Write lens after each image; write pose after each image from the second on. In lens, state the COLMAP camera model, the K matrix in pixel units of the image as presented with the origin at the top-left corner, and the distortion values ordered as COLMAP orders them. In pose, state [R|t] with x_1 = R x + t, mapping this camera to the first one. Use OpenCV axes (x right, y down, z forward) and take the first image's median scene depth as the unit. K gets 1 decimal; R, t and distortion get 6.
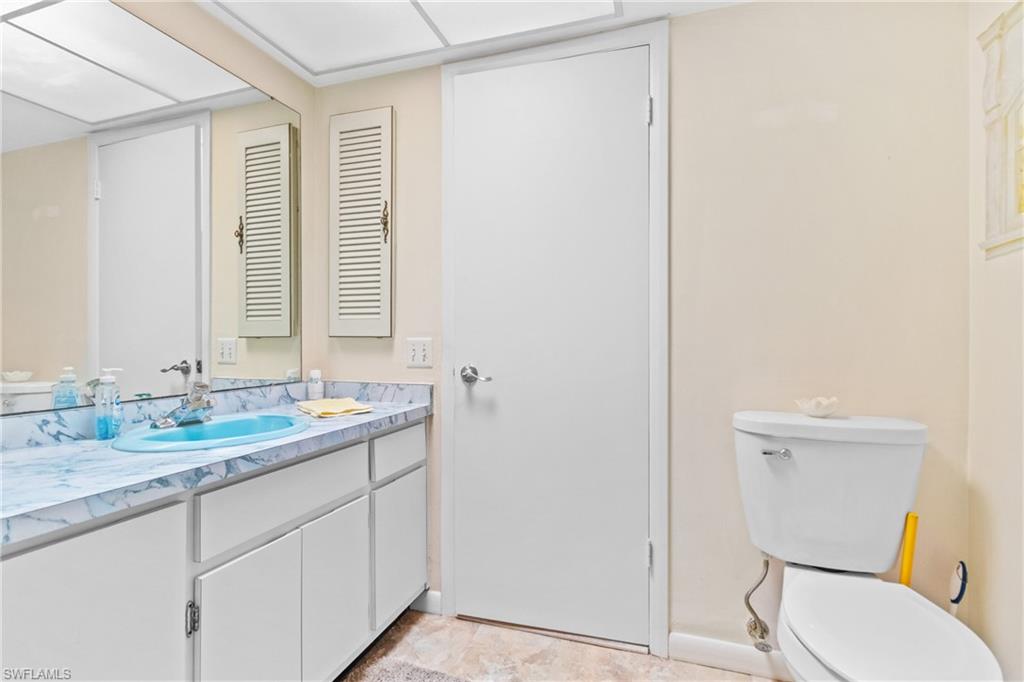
lens RADIAL K [[473.6, 0, 515.3], [0, 473.6, 340.0], [0, 0, 1]] dist [0.002466, -0.000144]
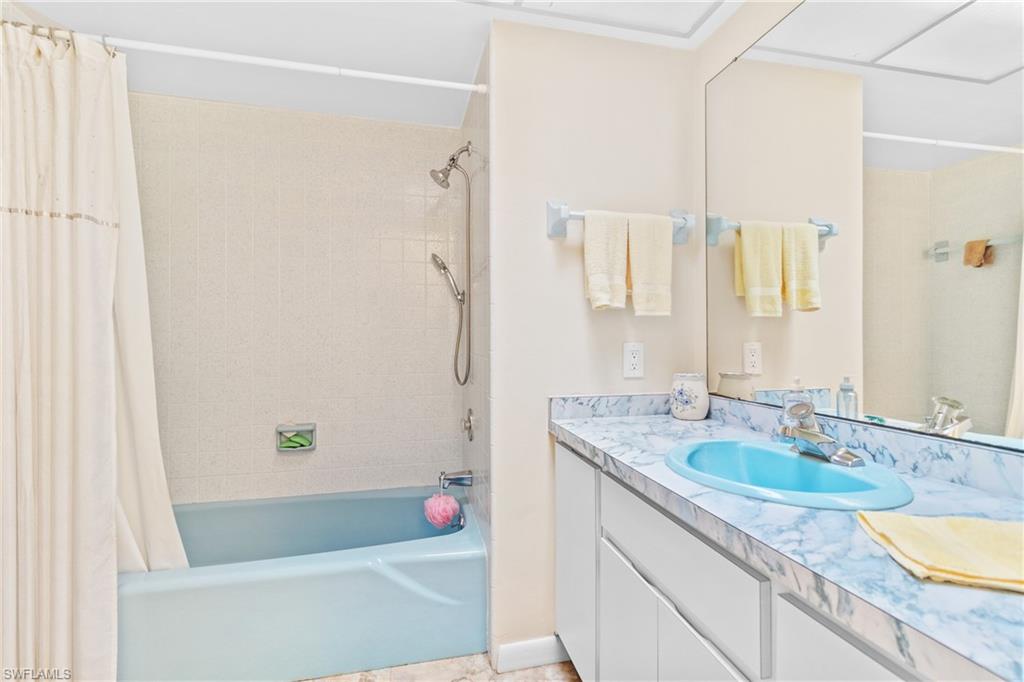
lens RADIAL K [[473.6, 0, 511.1], [0, 473.6, 339.1], [0, 0, 1]] dist [0.002466, -0.000144]
pose [[-0.848297, 0.002813, -0.529513, 0.135187], [0.000020, 0.999986, 0.005280, -0.018647], [0.529520, 0.004468, -0.848286, 1.350726]]
